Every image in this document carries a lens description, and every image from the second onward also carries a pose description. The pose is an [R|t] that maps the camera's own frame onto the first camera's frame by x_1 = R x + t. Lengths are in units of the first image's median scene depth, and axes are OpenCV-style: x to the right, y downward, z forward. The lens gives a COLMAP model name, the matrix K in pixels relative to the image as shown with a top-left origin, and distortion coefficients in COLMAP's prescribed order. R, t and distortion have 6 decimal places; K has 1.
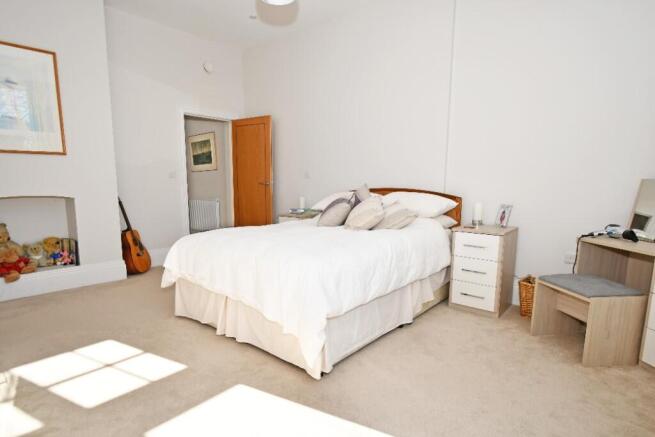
lens RADIAL K [[364.6, 0, 321.0], [0, 364.6, 232.4], [0, 0, 1]] dist [-0.003446, -0.000995]
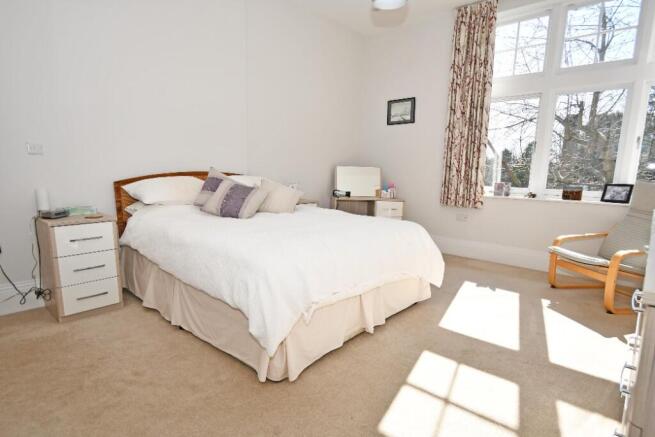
lens RADIAL K [[364.6, 0, 321.0], [0, 364.6, 232.4], [0, 0, 1]] dist [-0.003446, -0.000995]
pose [[0.028832, -0.182224, 0.982834, -1.028552], [0.143519, 0.973810, 0.176340, -0.140619], [-0.989227, 0.135972, 0.054229, 0.922803]]
